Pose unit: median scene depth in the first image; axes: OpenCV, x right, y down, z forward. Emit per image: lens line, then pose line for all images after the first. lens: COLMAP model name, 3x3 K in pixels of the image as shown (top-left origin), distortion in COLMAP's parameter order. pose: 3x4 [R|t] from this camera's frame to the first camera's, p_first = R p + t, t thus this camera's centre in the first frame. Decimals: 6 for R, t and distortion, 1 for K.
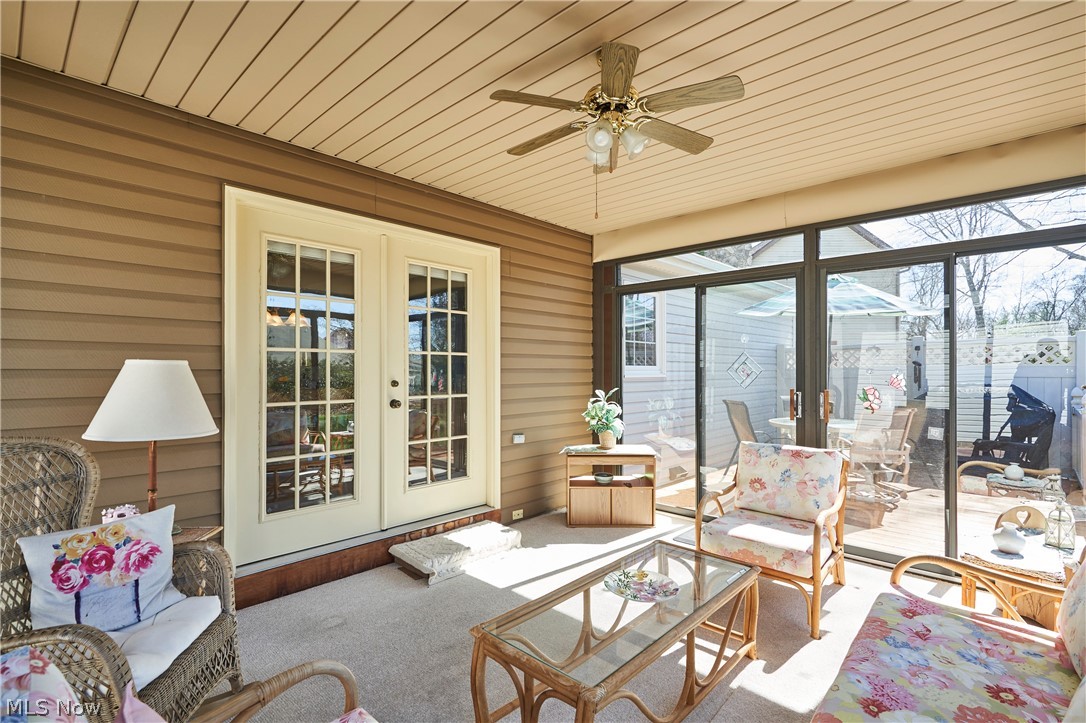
lens RADIAL K [[513.3, 0, 549.2], [0, 513.3, 365.5], [0, 0, 1]] dist [0.005231, 0.000965]
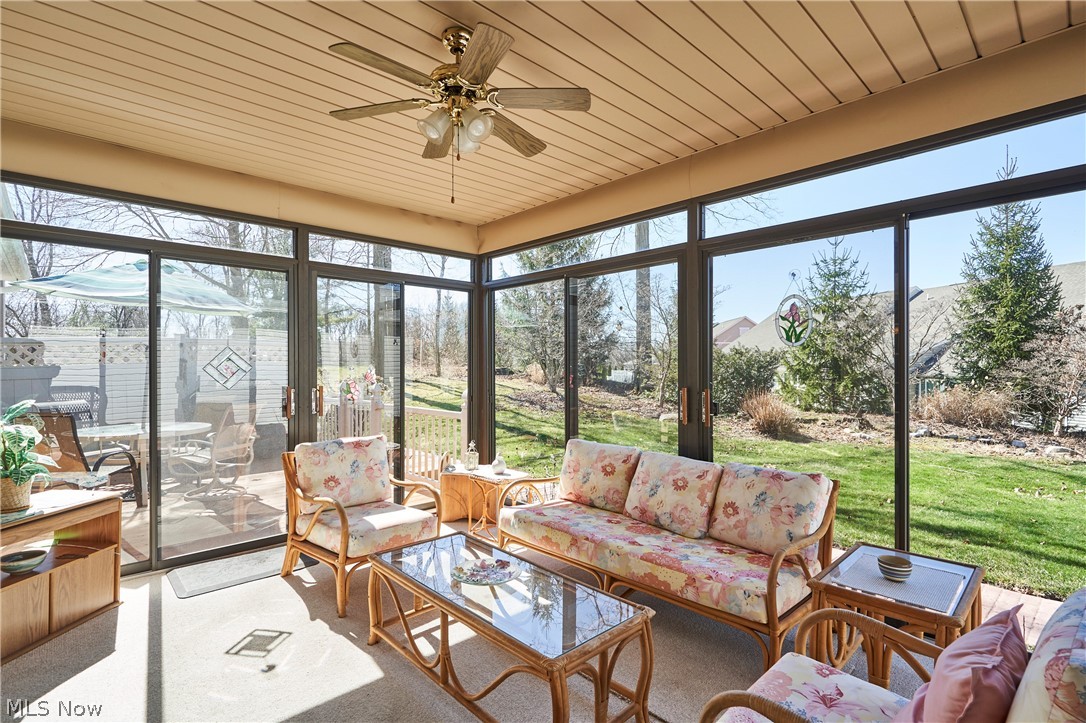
lens RADIAL K [[513.3, 0, 549.2], [0, 513.3, 363.5], [0, 0, 1]] dist [0.005231, 0.000965]
pose [[0.062334, 0.002819, 0.998051, -0.490696], [-0.004827, 0.999985, -0.002523, 0.002562], [-0.998044, -0.004661, 0.062347, 0.459913]]
